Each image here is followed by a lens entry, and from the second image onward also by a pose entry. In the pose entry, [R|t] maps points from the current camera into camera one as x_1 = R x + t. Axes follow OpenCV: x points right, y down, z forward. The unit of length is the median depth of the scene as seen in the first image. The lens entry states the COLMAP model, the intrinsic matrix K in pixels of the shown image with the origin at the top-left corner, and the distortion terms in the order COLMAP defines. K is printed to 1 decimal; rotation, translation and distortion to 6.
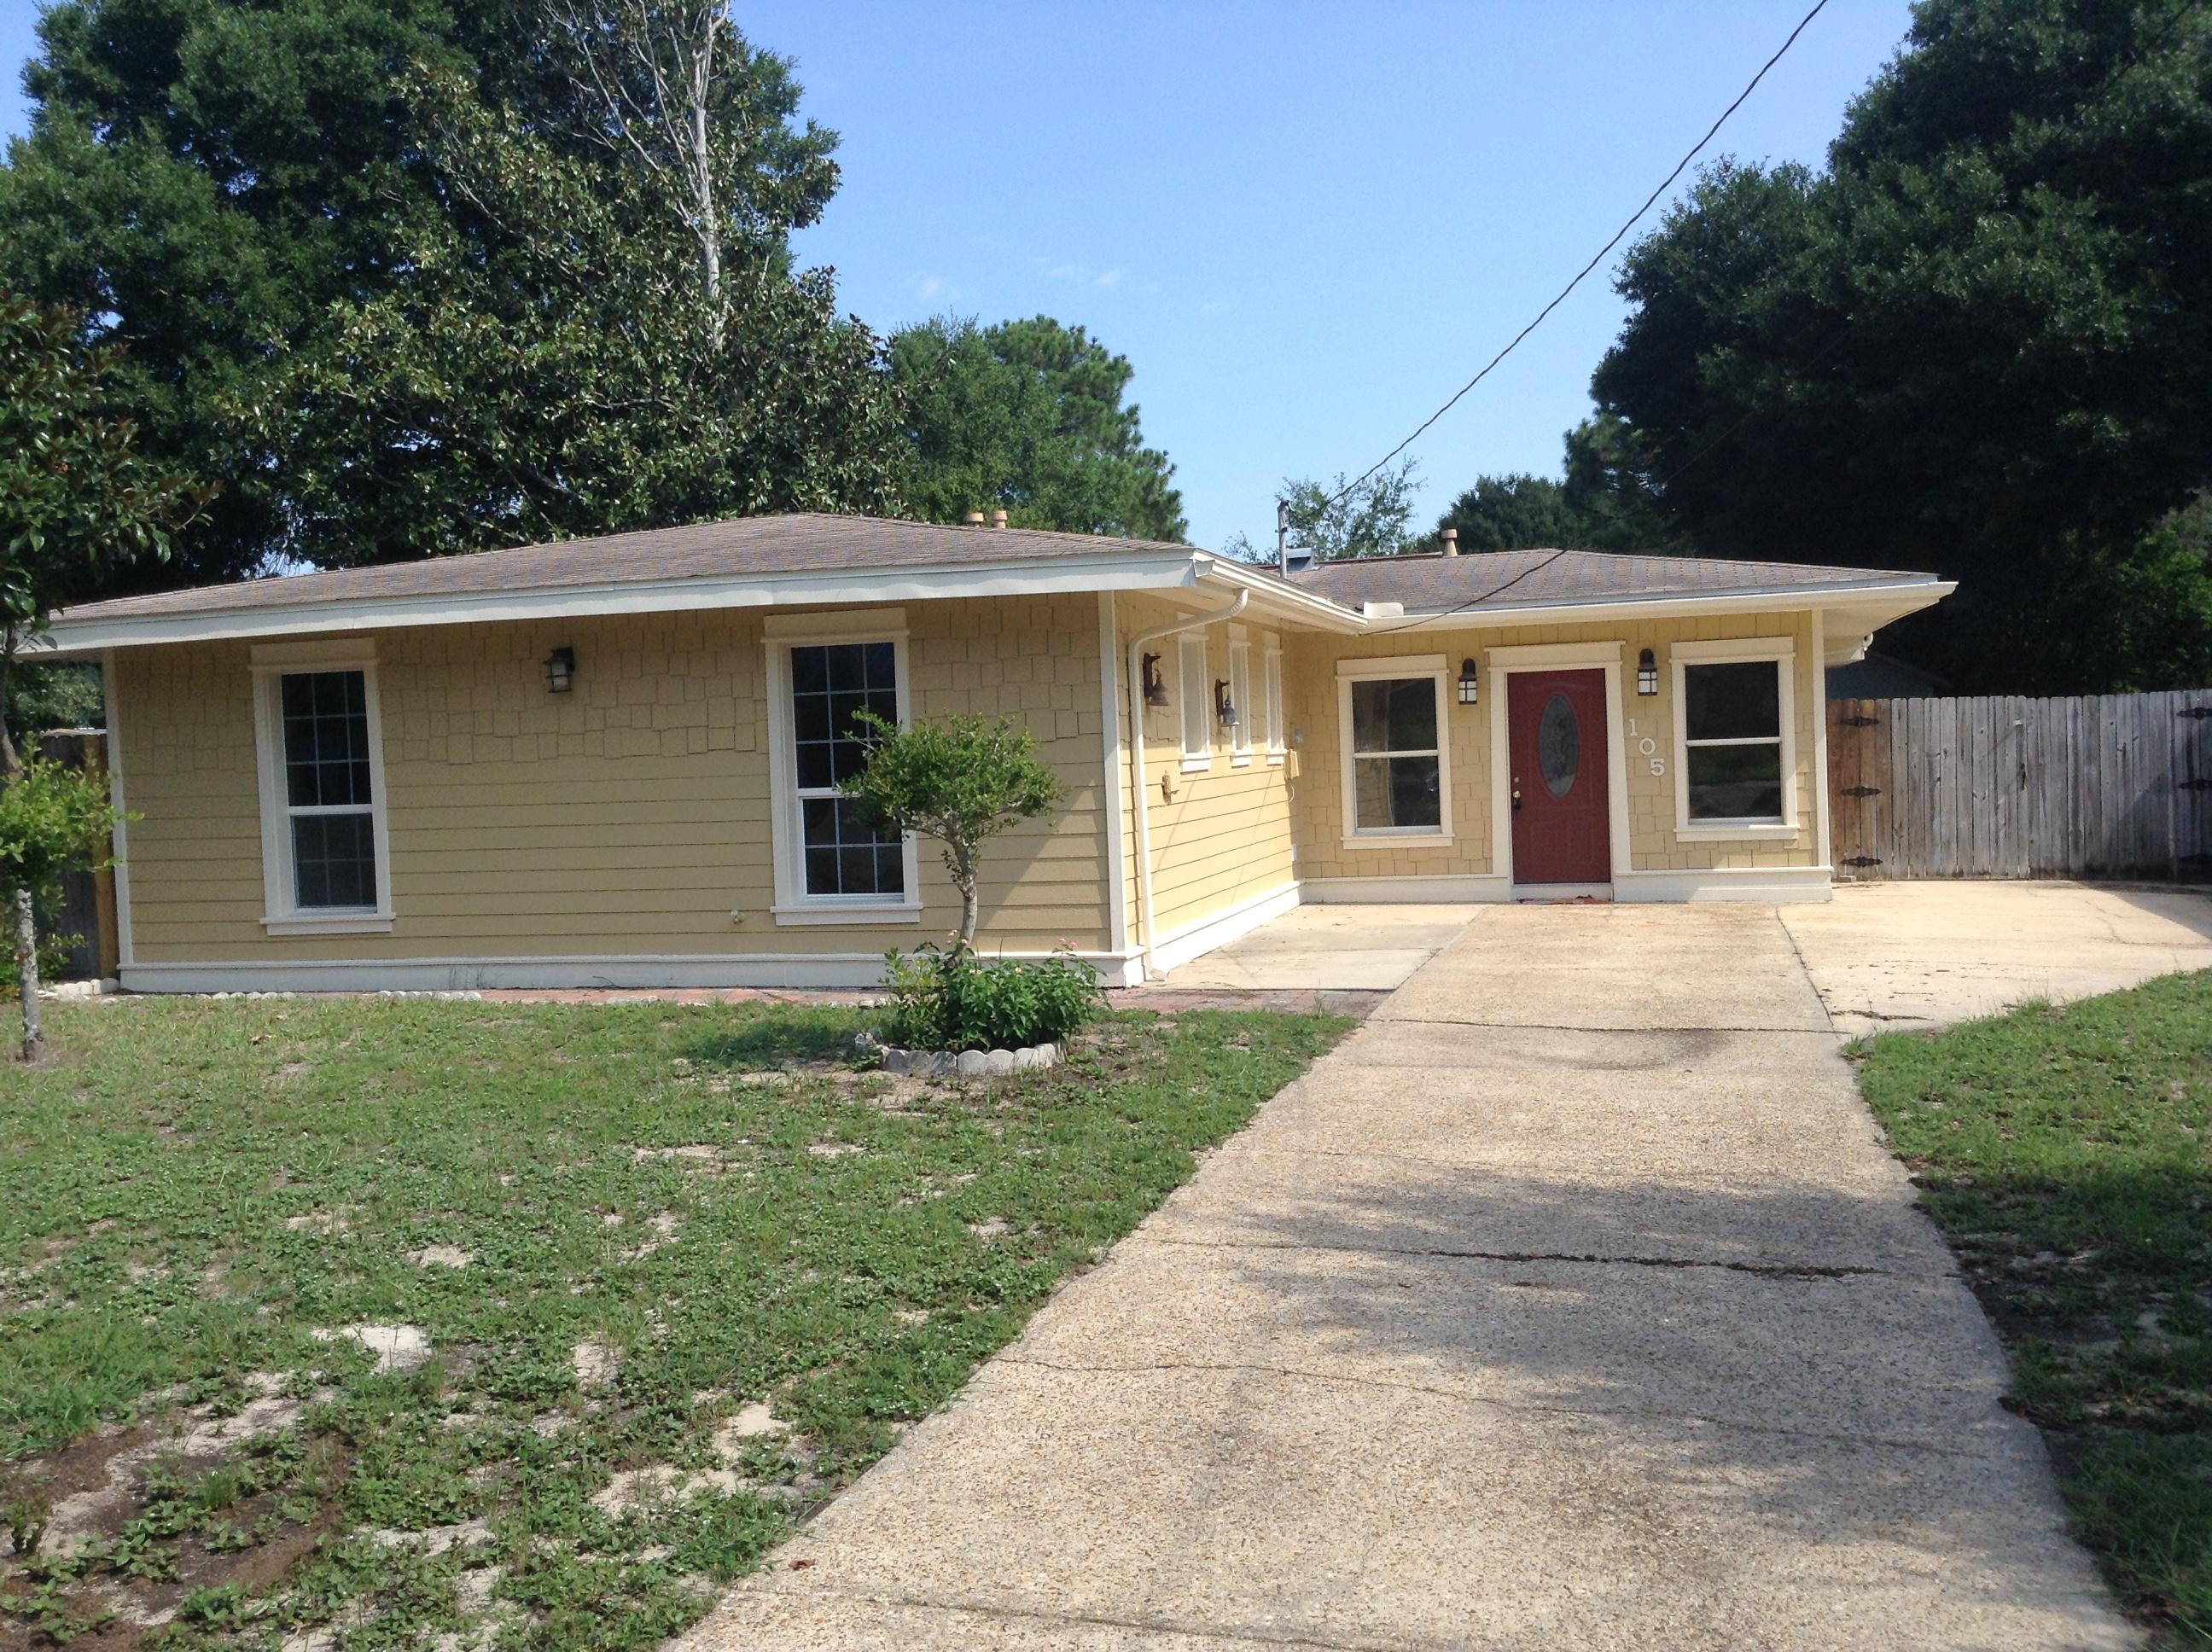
lens RADIAL K [[2011.2, 0, 1089.0], [0, 2011.2, 842.6], [0, 0, 1]] dist [0.156929, -0.324230]
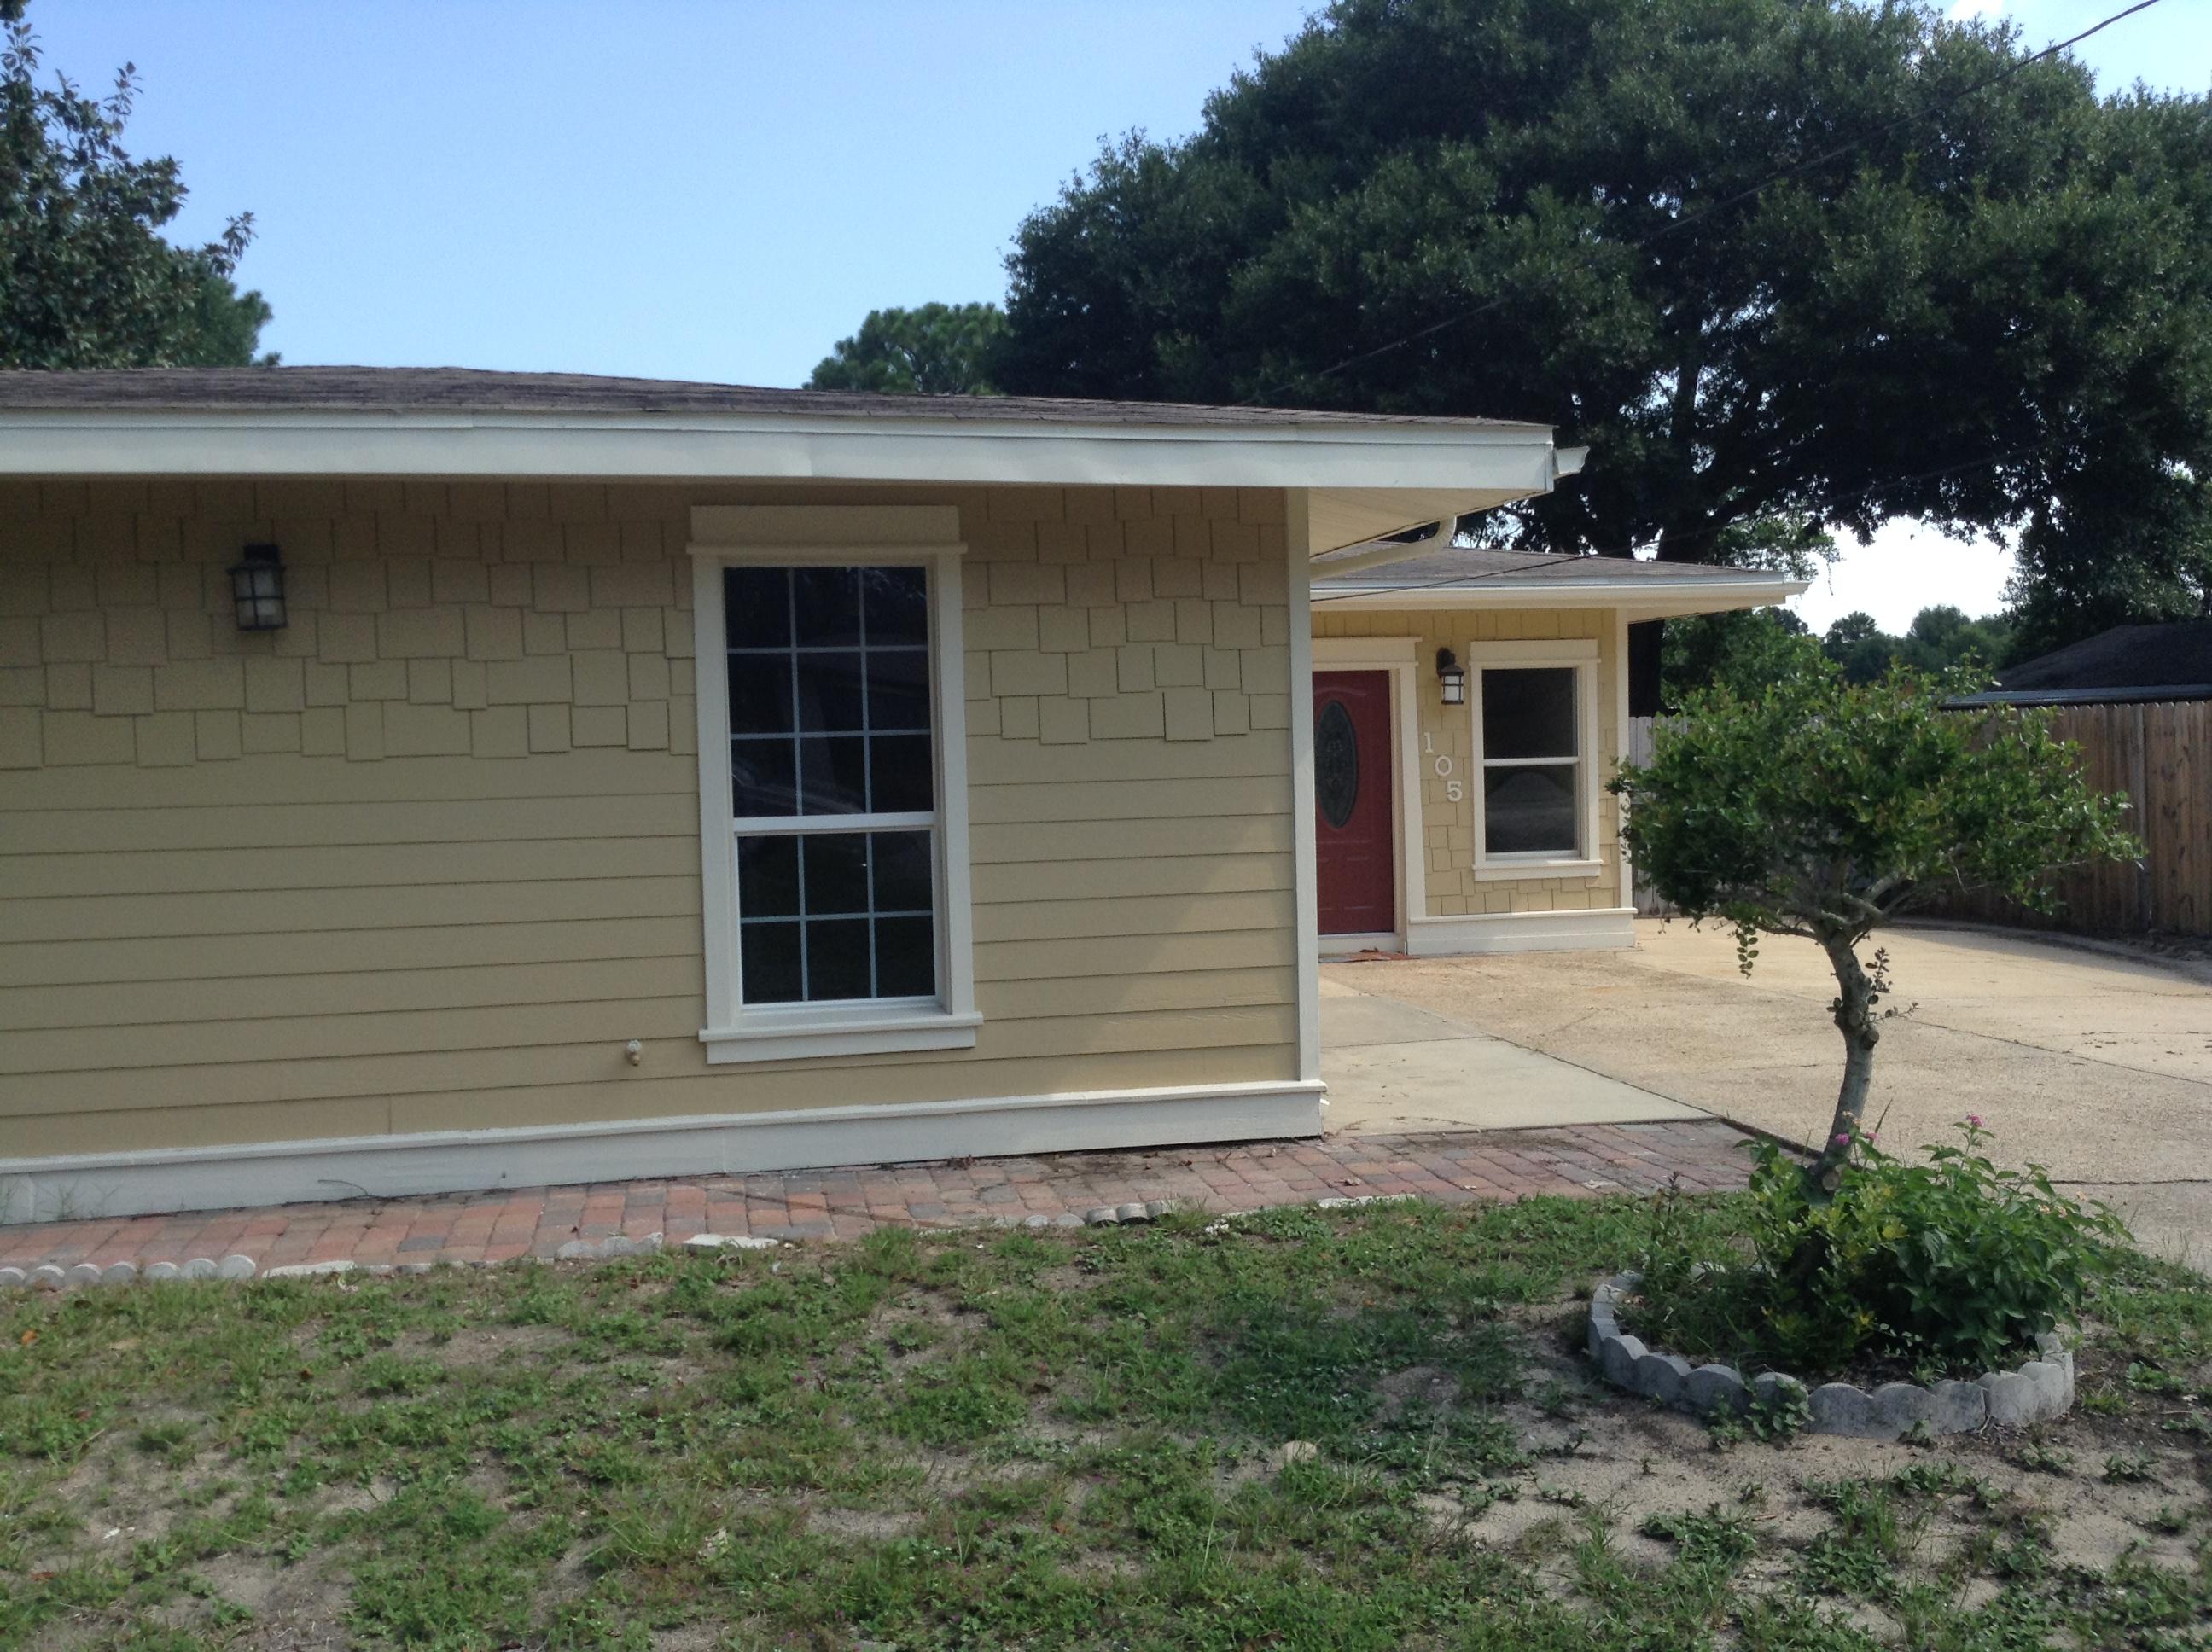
lens RADIAL K [[2031.7, 0, 1104.6], [0, 2031.7, 846.4], [0, 0, 1]] dist [0.133363, -0.342348]
pose [[0.881568, -0.006789, 0.472009, -0.236412], [0.011776, 0.999902, -0.007613, -0.009734], [-0.471911, 0.012269, 0.881561, 0.329896]]
